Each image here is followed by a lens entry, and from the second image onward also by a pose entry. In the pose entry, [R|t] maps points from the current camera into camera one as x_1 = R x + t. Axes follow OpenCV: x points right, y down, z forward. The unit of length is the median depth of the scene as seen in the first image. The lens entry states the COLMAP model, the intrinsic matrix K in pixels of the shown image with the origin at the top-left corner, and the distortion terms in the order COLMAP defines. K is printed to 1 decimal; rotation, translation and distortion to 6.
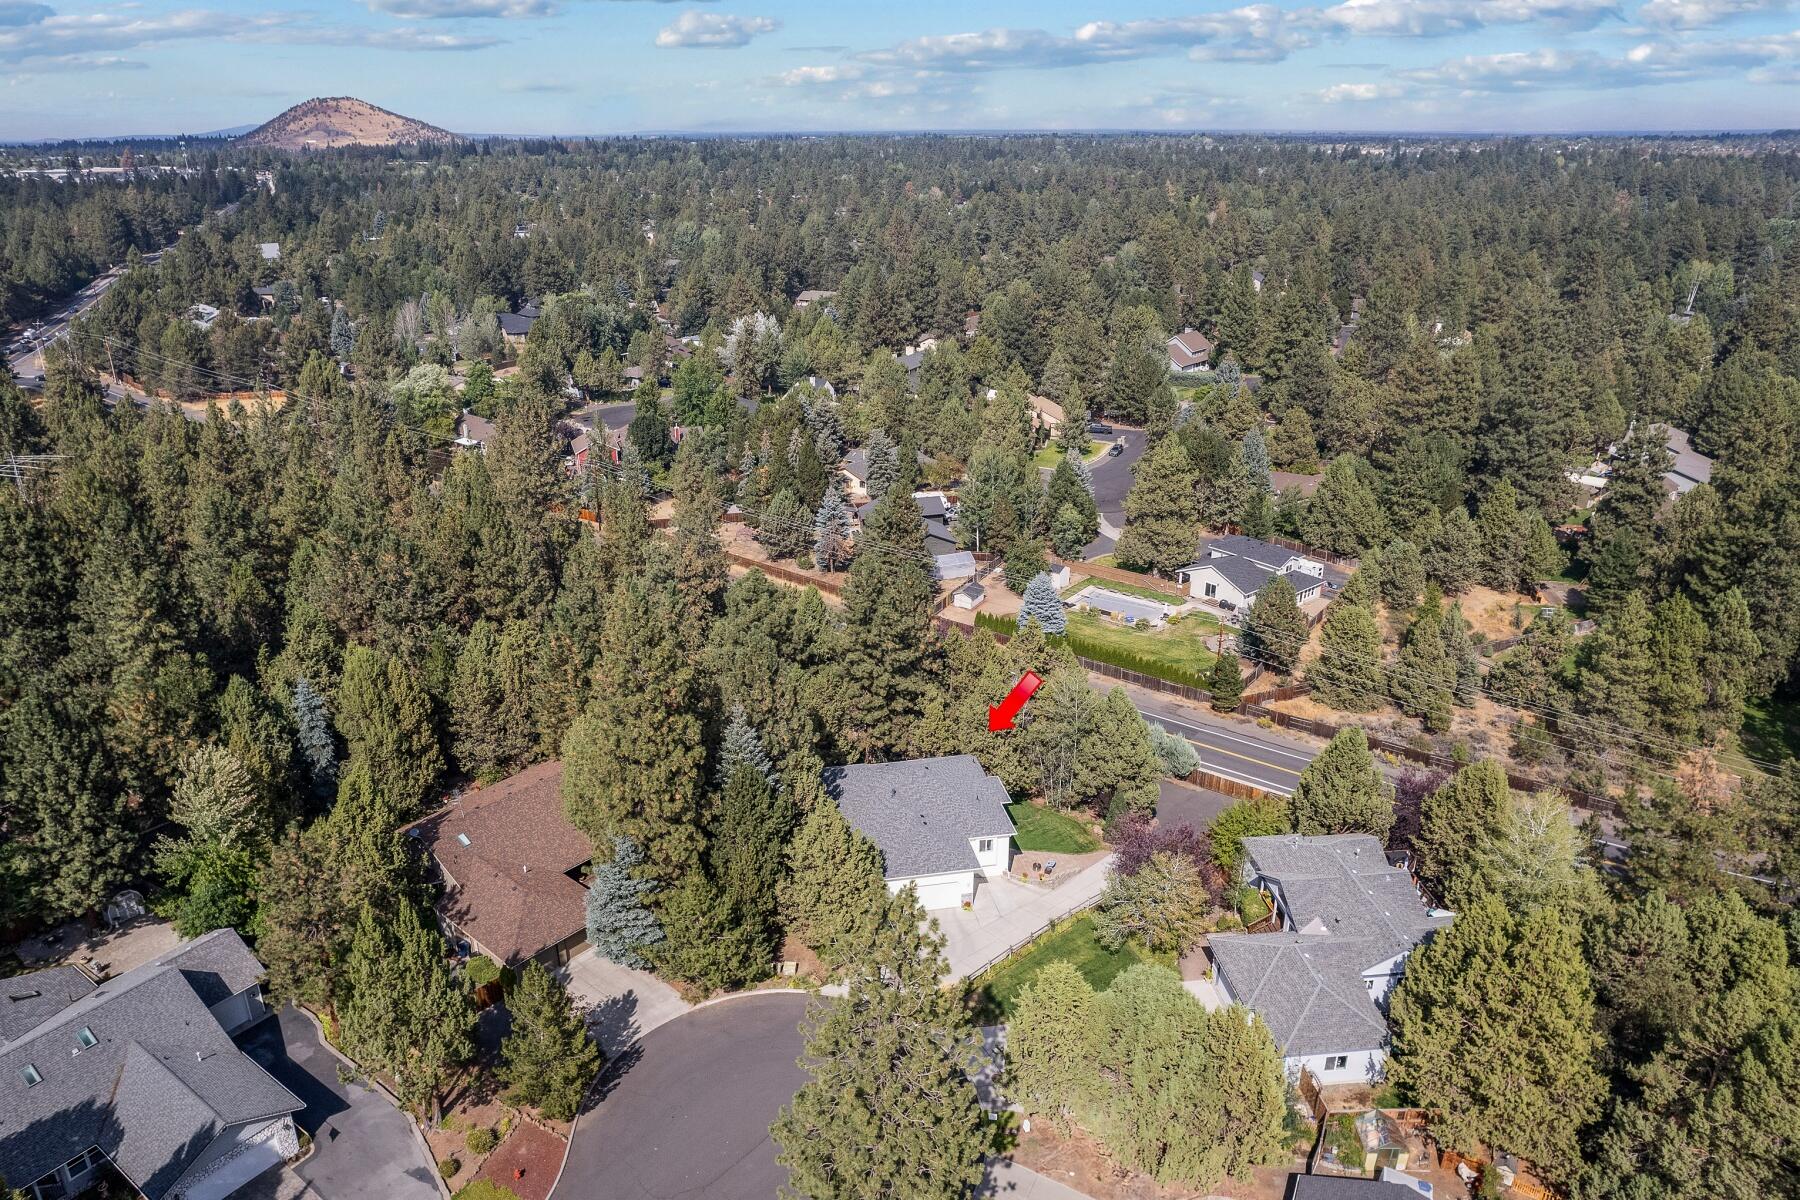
lens RADIAL K [[1204.3, 0, 917.6], [0, 1204.3, 605.1], [0, 0, 1]] dist [-0.061193, 0.035529]
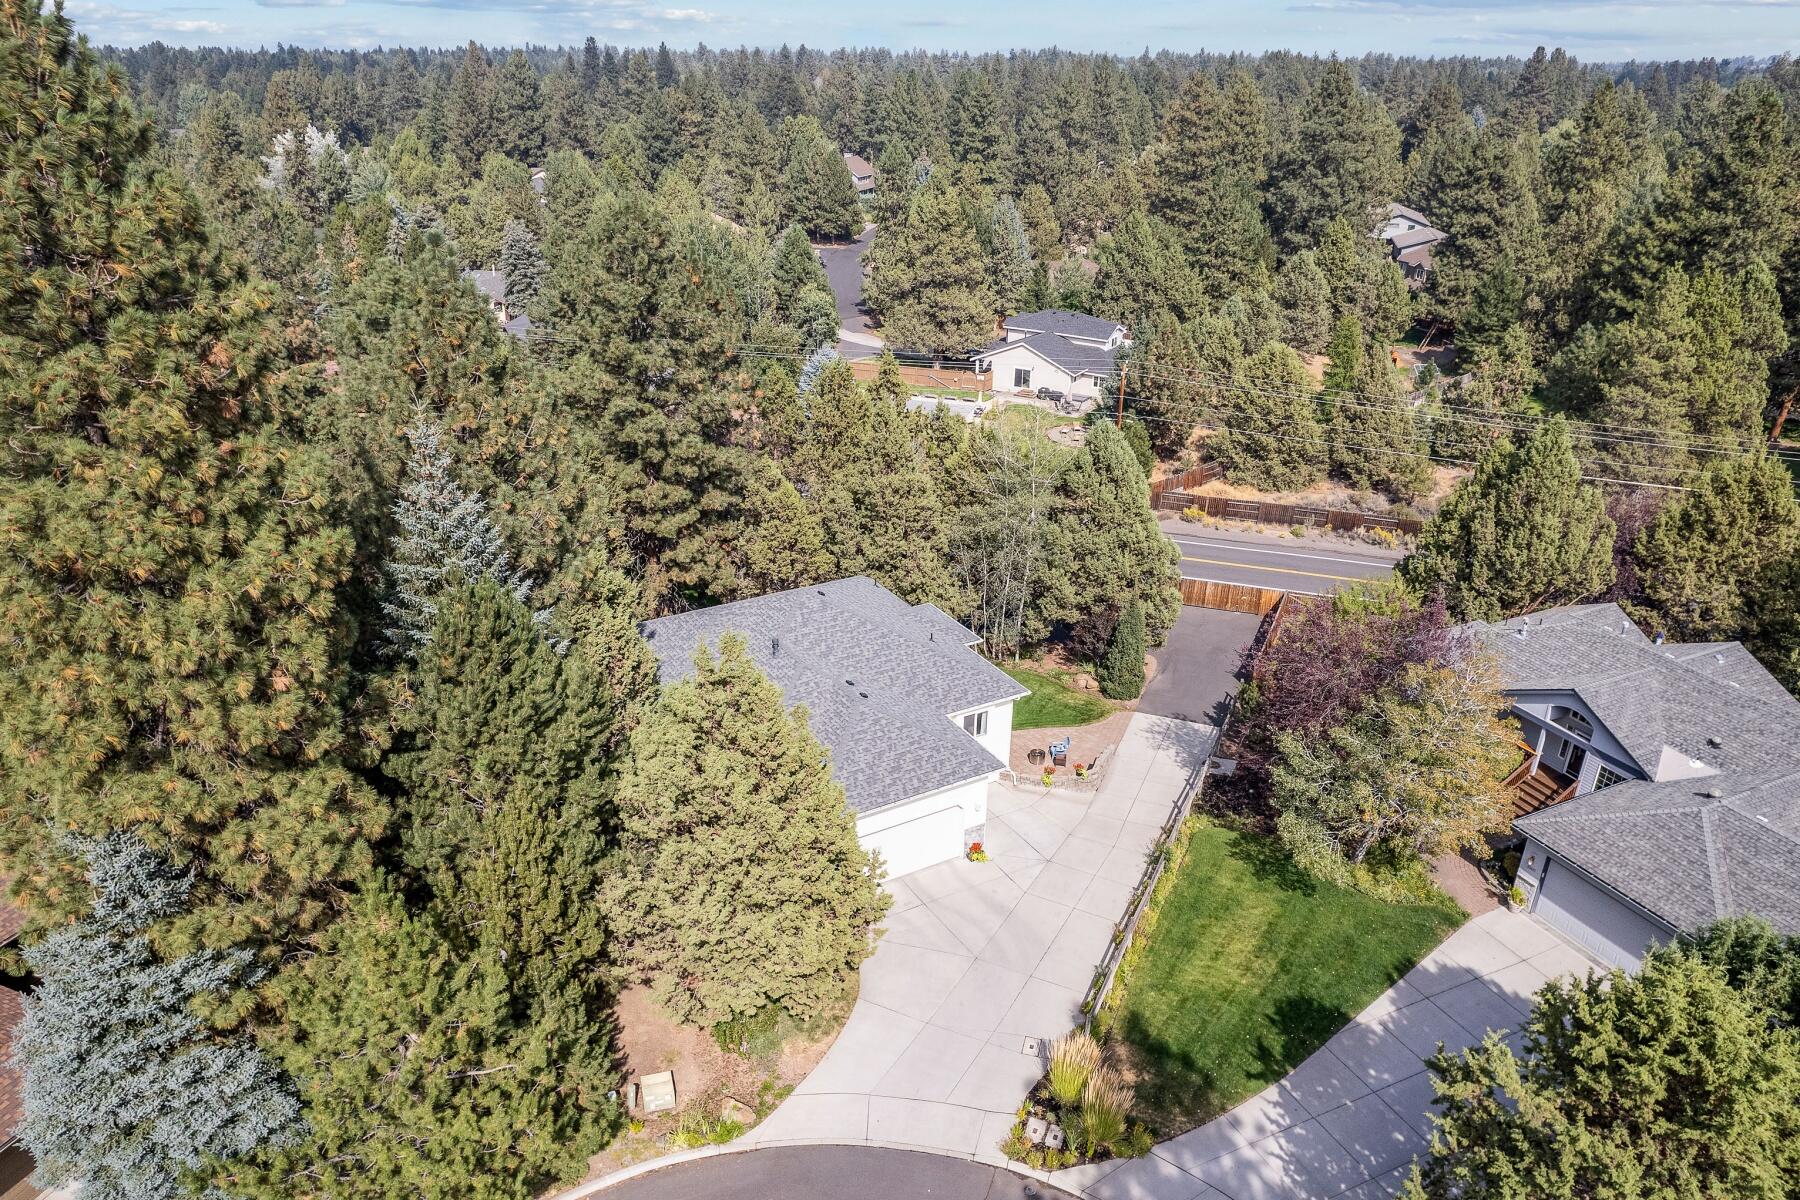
lens RADIAL K [[1204.3, 0, 892.1], [0, 1204.3, 605.4], [0, 0, 1]] dist [-0.061193, 0.035529]
pose [[0.949372, -0.127528, 0.287106, -0.124458], [0.111207, 0.991148, 0.072522, 0.125555], [-0.293813, -0.036922, 0.955149, 0.605725]]
